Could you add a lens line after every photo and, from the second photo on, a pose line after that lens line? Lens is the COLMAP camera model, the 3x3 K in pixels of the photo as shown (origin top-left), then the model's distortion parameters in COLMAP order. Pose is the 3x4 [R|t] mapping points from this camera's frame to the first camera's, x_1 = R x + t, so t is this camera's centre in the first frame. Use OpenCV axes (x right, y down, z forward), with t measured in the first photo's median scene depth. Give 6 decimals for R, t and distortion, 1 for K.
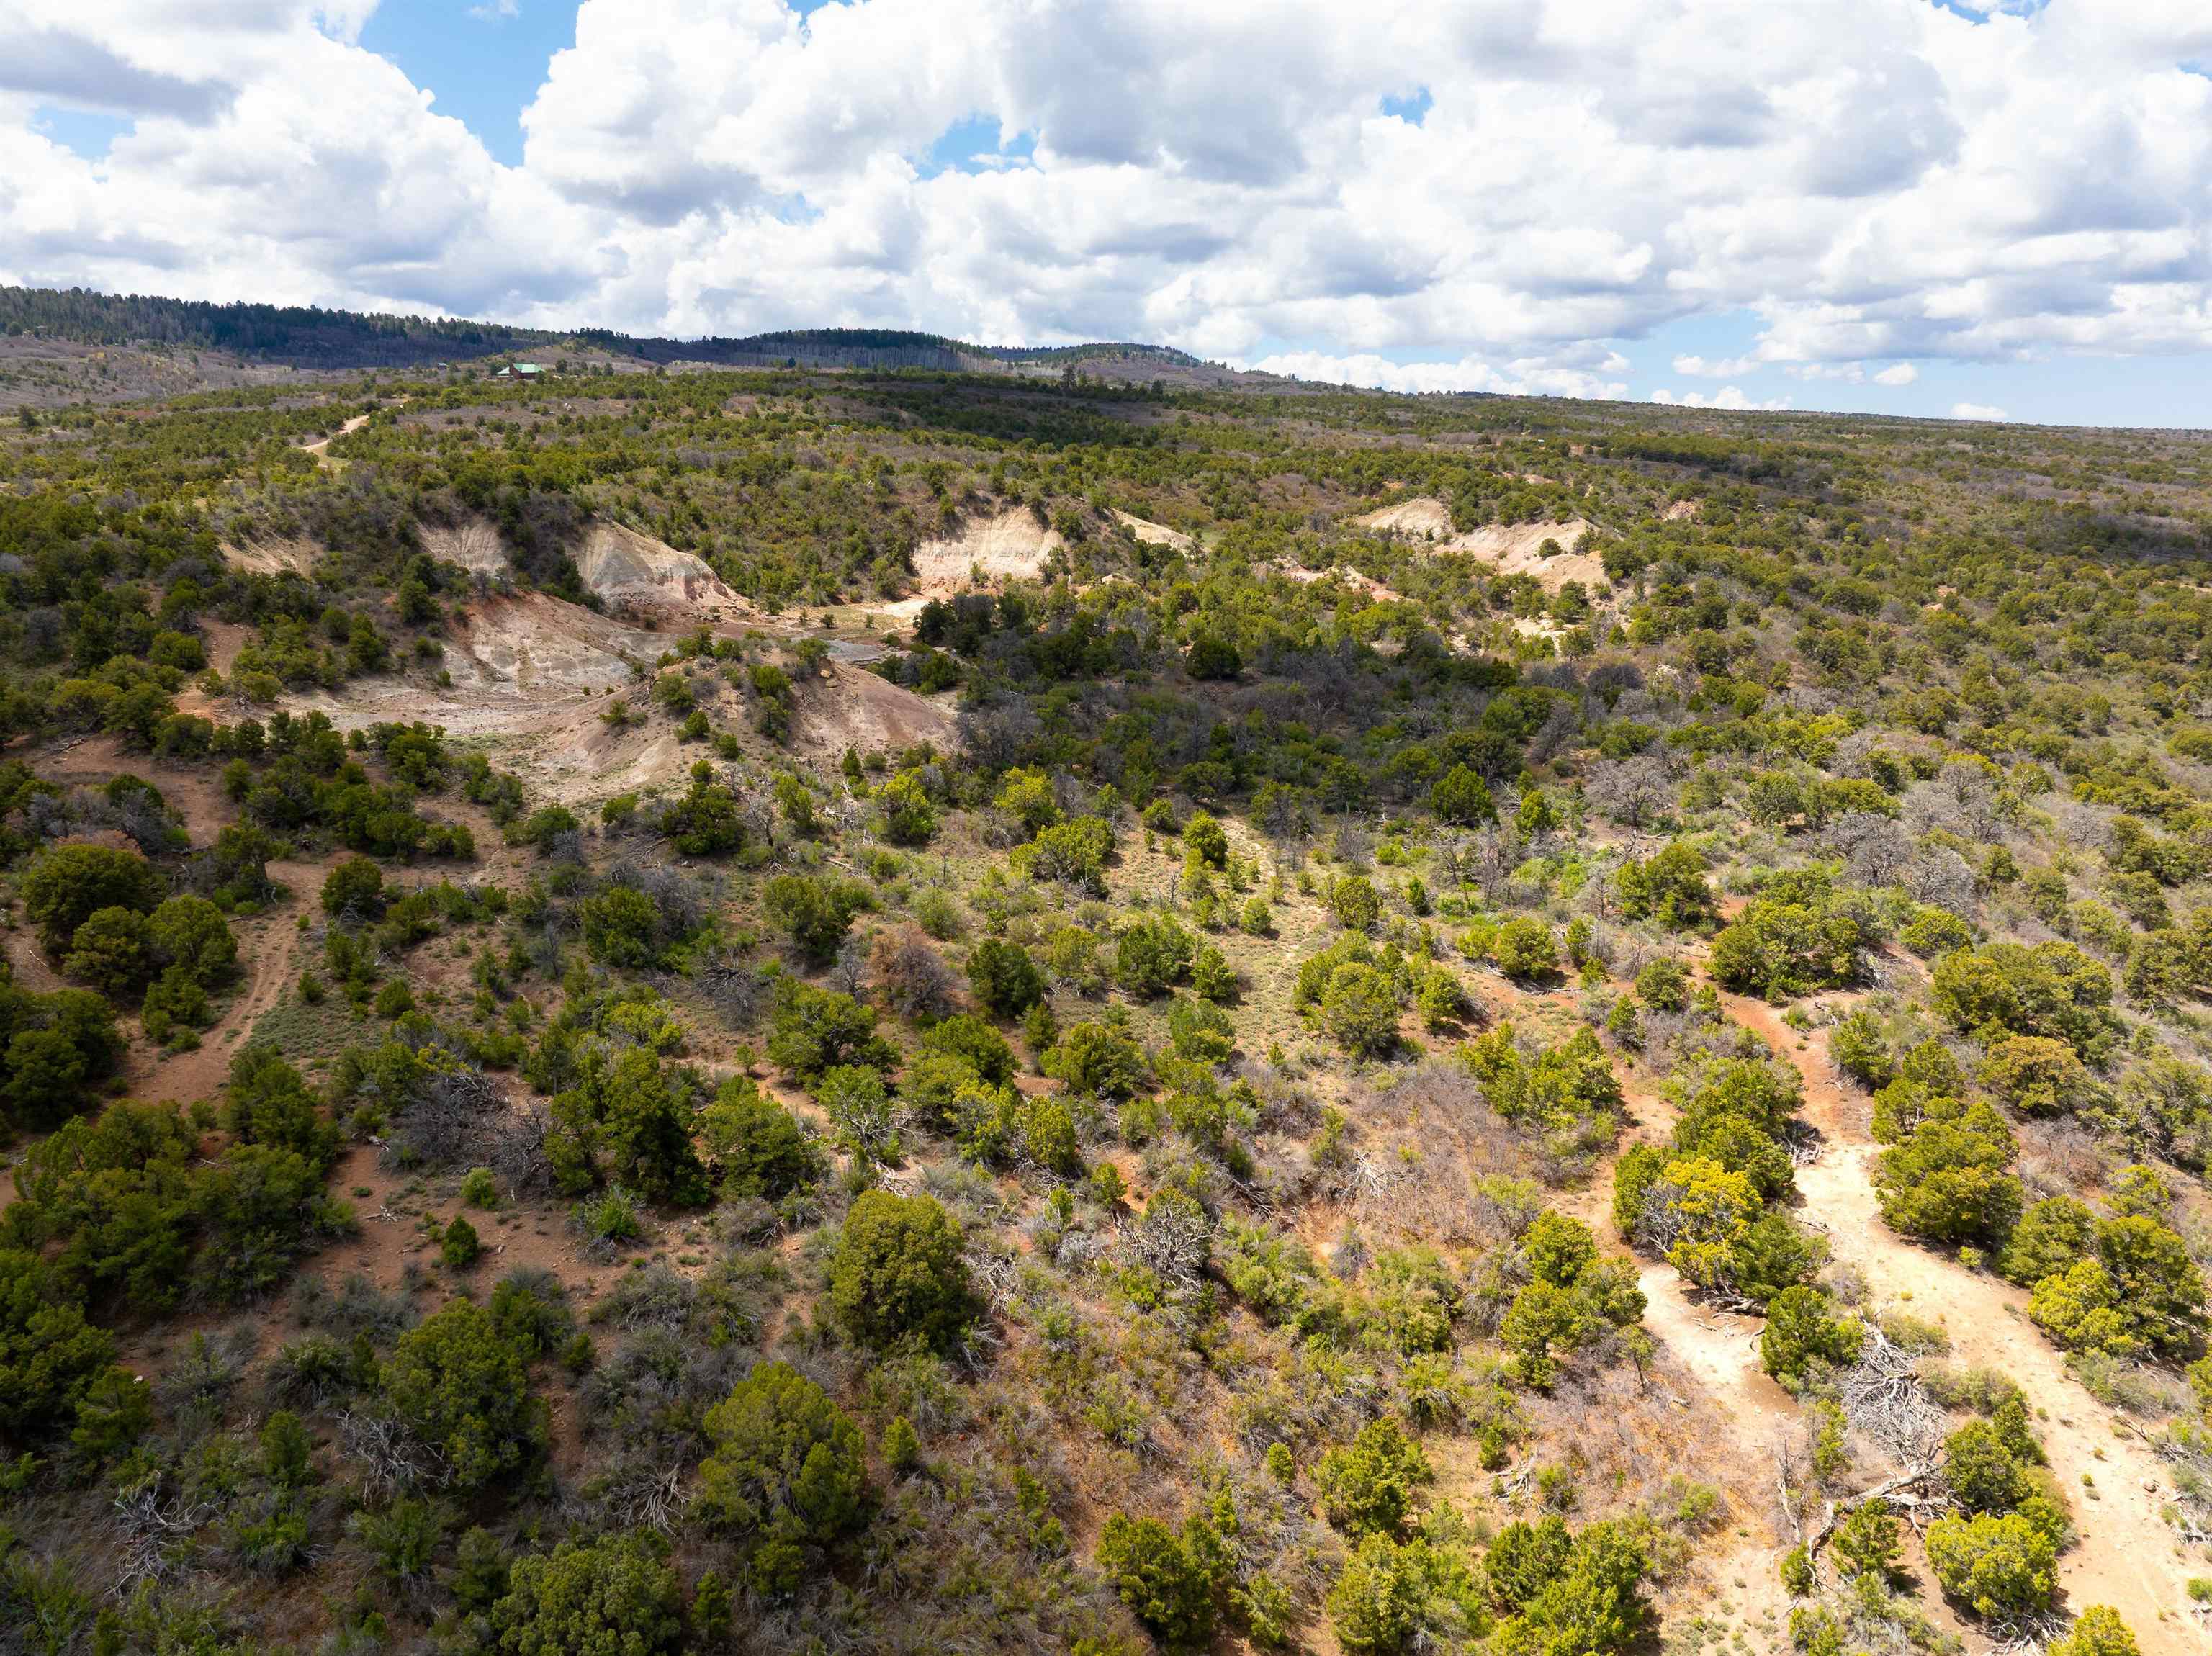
lens RADIAL K [[1587.9, 0, 1106.0], [0, 1587.9, 828.0], [0, 0, 1]] dist [-0.044825, -0.001972]
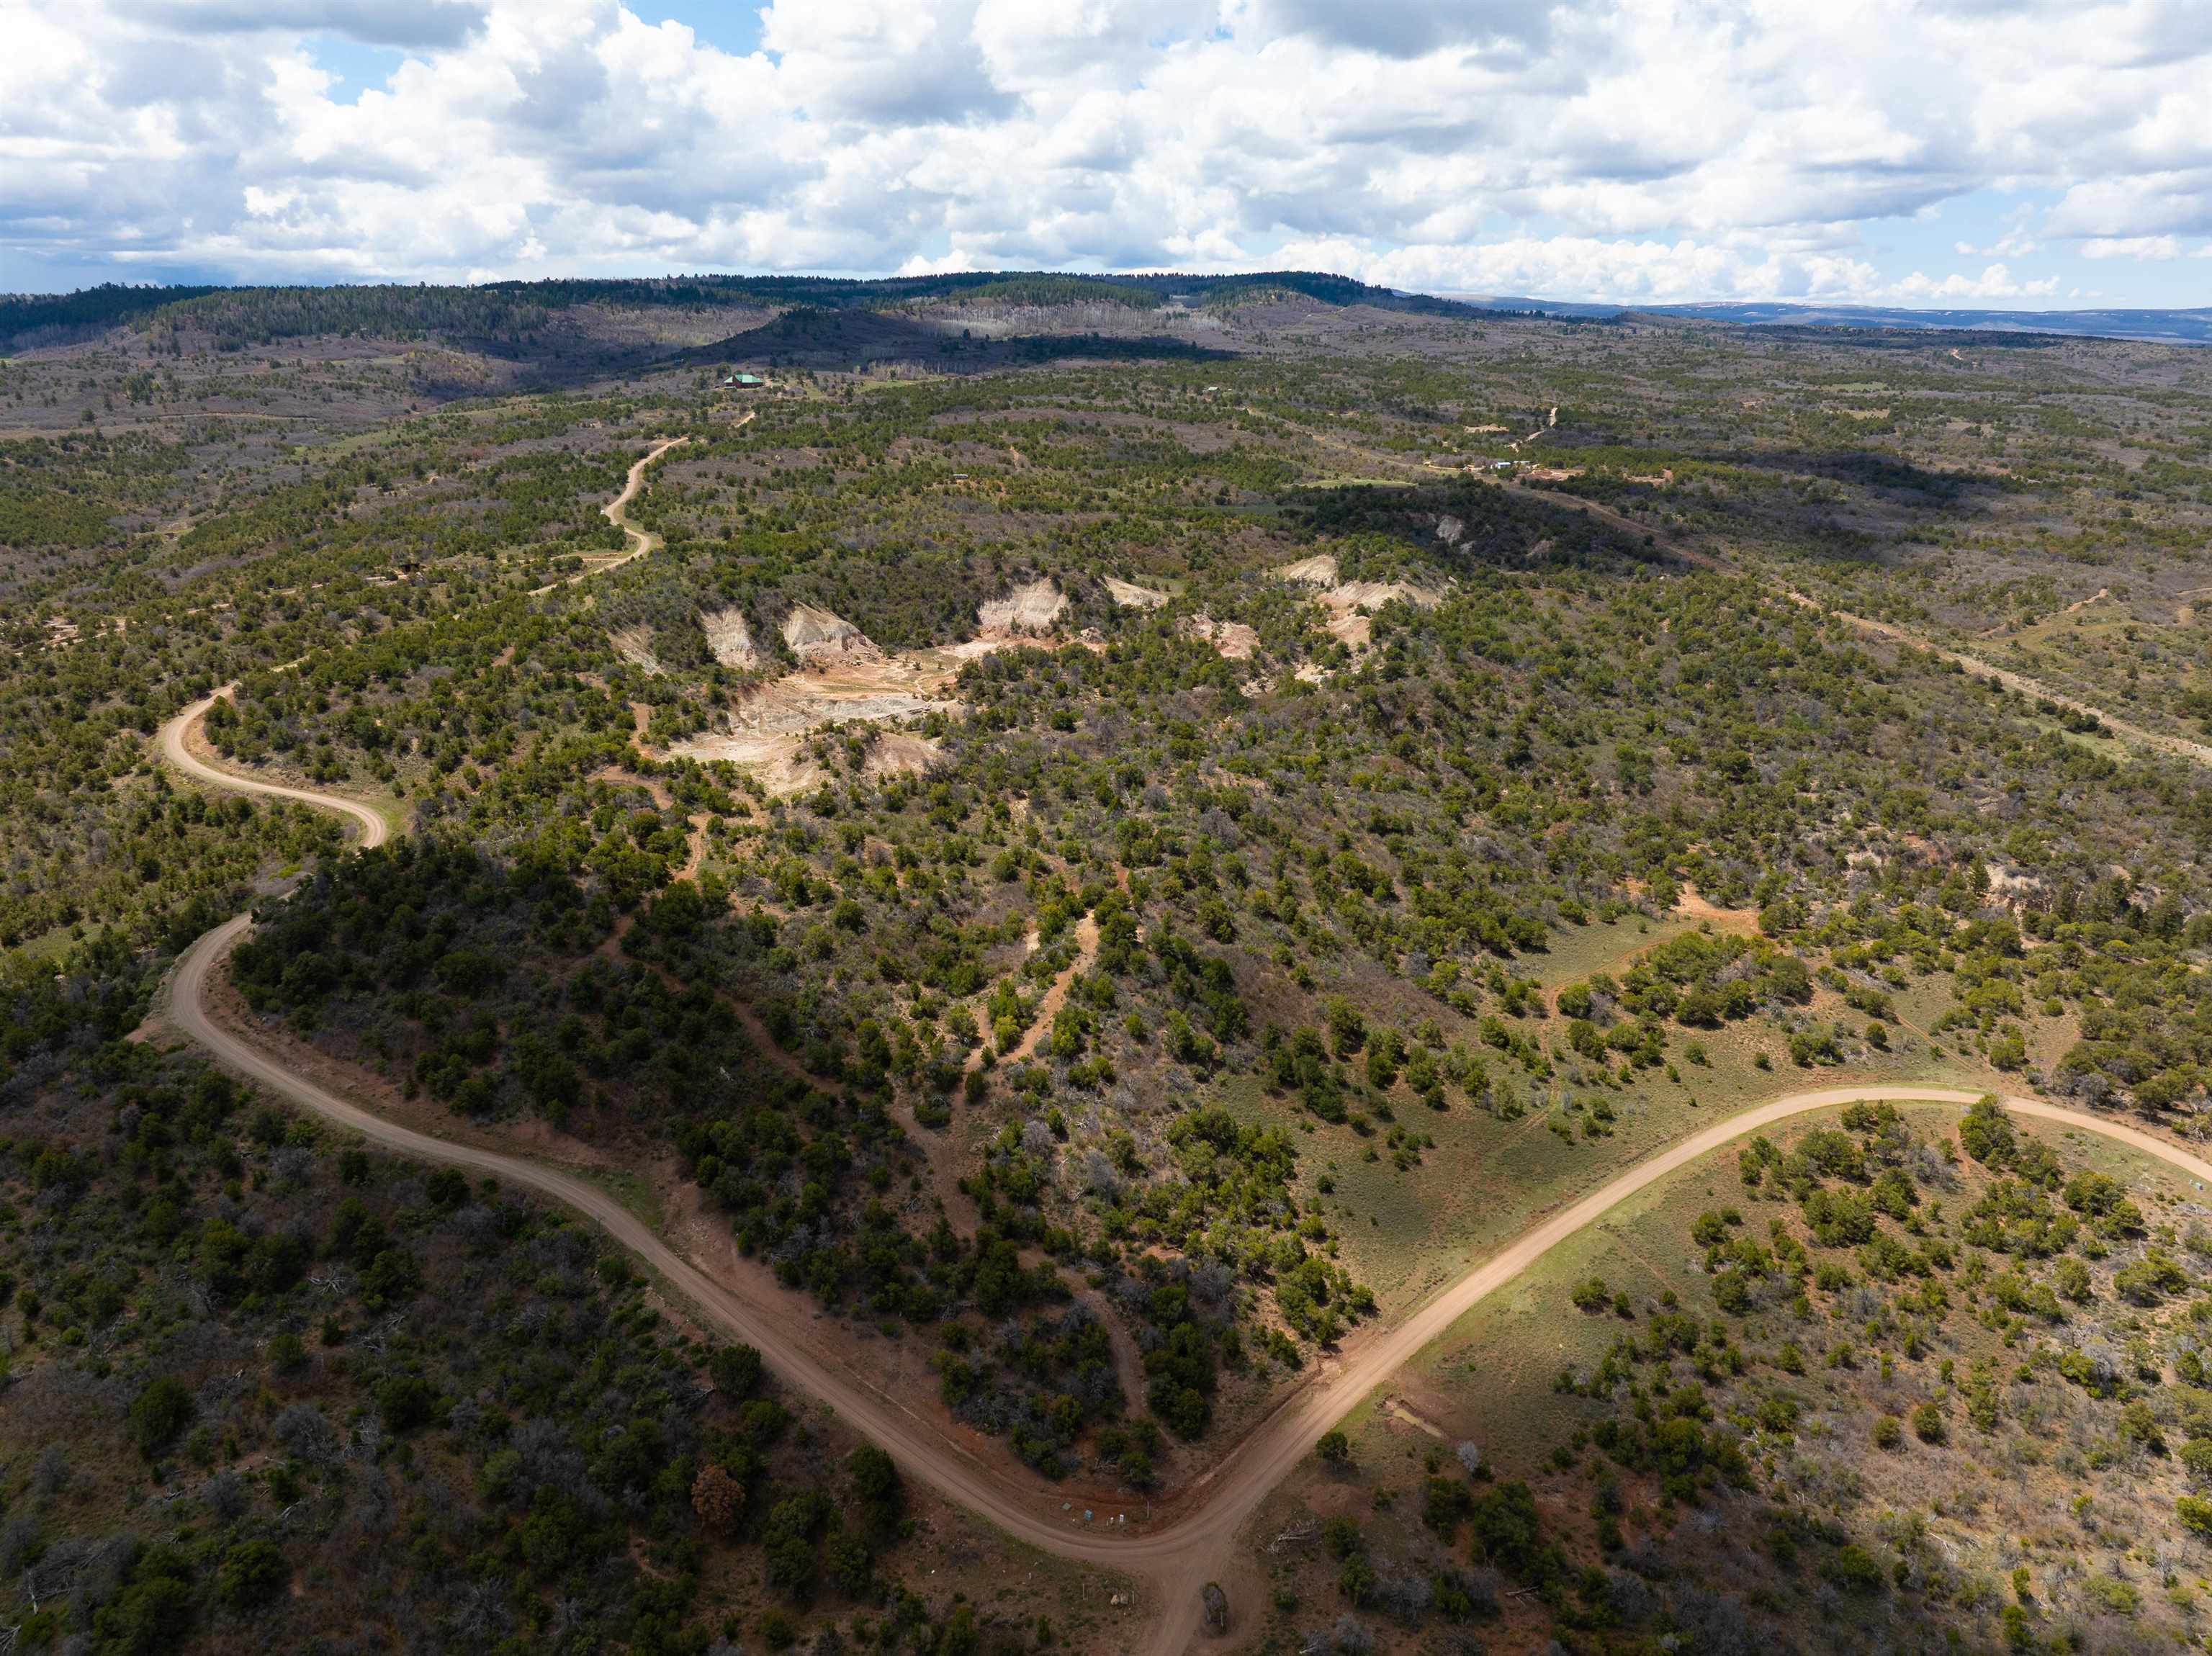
lens RADIAL K [[1587.9, 0, 1106.0], [0, 1587.9, 828.0], [0, 0, 1]] dist [-0.044825, -0.001972]
pose [[0.992157, 0.021486, -0.123141, 0.506315], [-0.013356, 0.997699, 0.066471, -0.128316], [0.124286, -0.064305, 0.990161, -1.494409]]
